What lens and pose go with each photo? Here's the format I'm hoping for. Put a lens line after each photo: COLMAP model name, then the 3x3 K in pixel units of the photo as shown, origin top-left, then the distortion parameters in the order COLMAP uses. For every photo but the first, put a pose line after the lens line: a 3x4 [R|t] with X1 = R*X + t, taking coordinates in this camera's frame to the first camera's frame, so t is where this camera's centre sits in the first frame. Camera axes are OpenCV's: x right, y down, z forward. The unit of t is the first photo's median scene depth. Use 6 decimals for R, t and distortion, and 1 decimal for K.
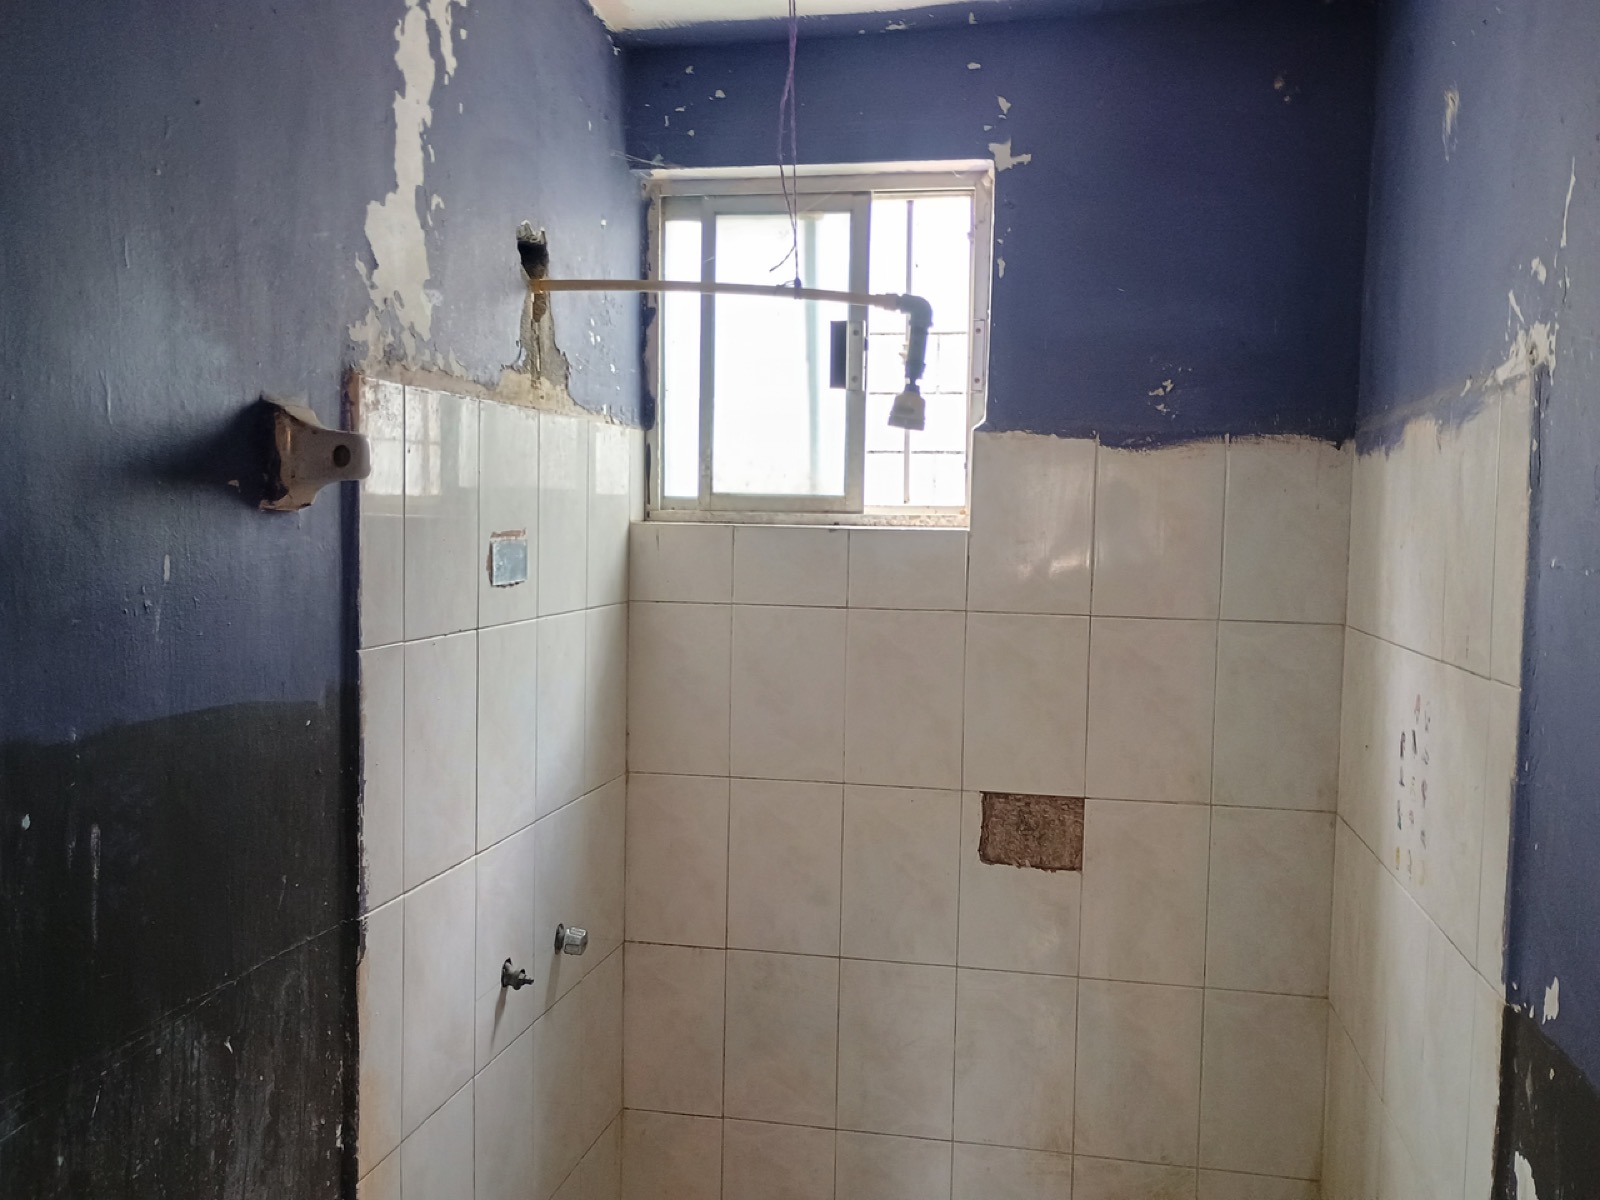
lens RADIAL K [[1385.0, 0, 790.6], [0, 1385.0, 601.1], [0, 0, 1]] dist [0.059831, -0.089567]
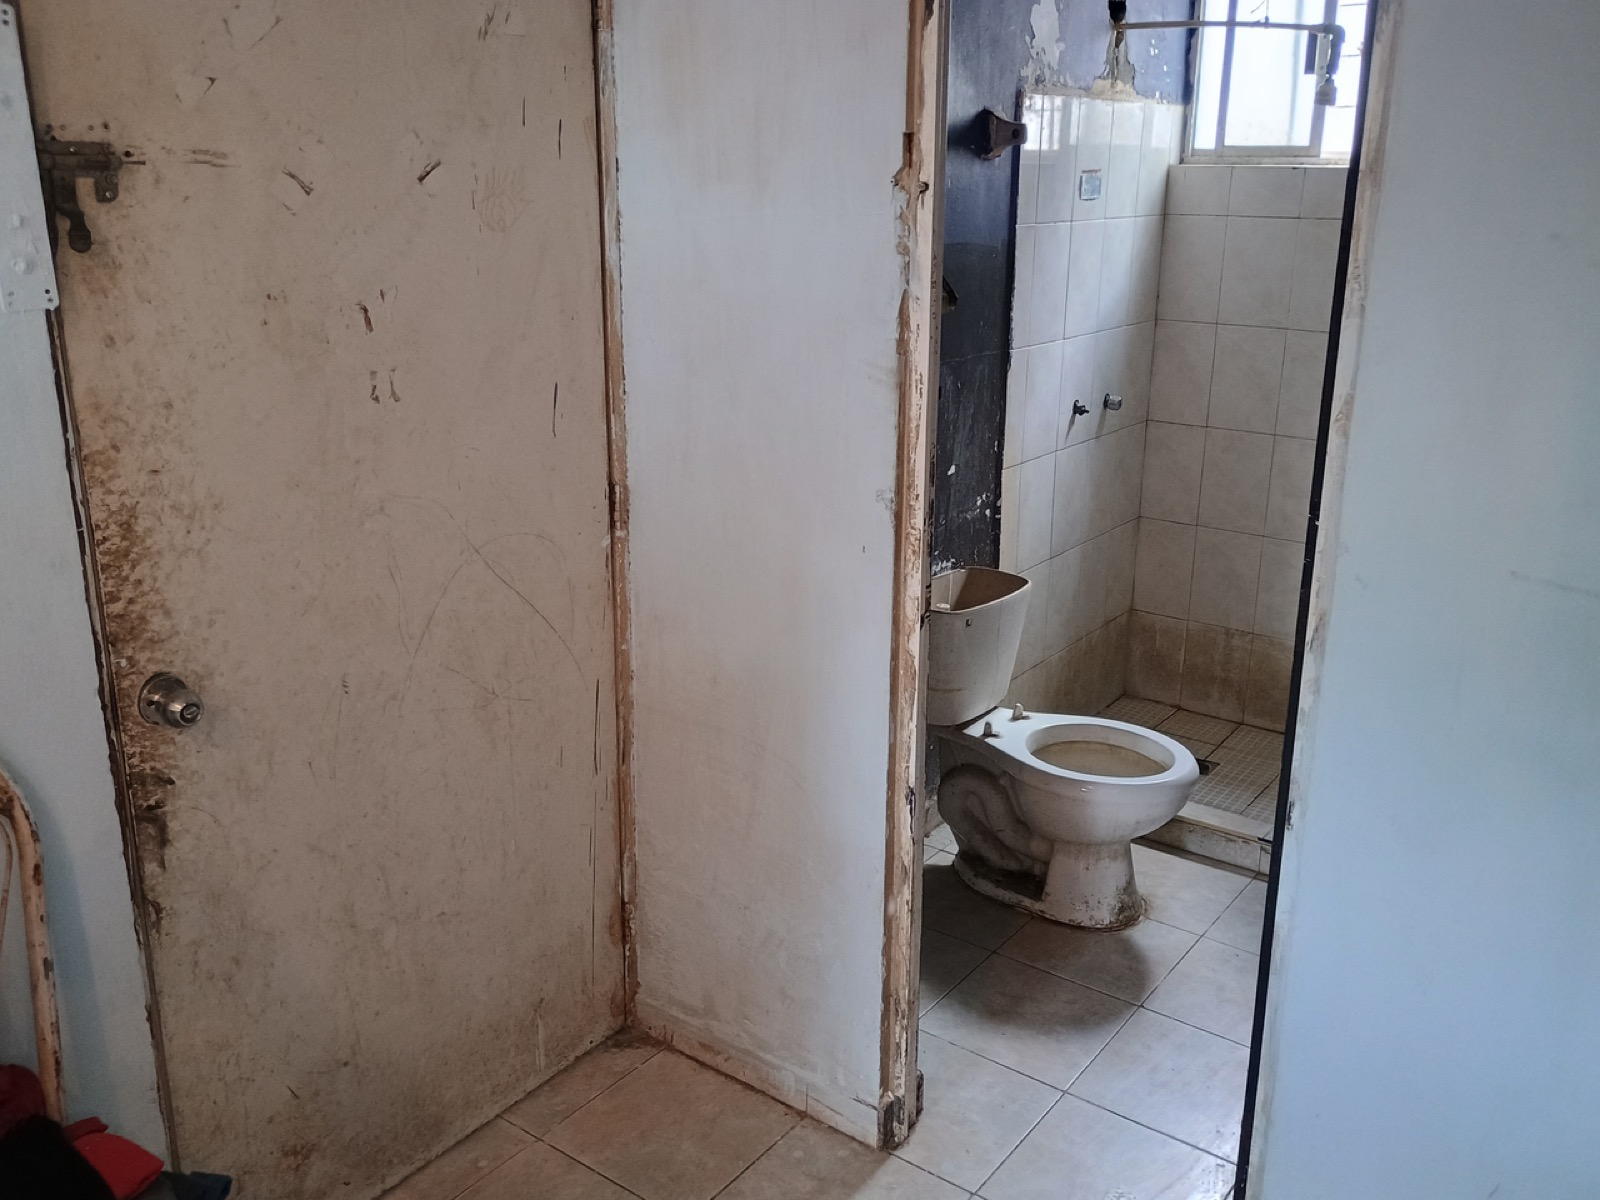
lens RADIAL K [[1385.0, 0, 804.5], [0, 1385.0, 590.3], [0, 0, 1]] dist [0.059831, -0.089567]
pose [[0.911720, 0.111700, -0.395334, 0.261742], [-0.018240, 0.972383, 0.232676, 0.074049], [0.410406, -0.204925, 0.888579, -0.992614]]
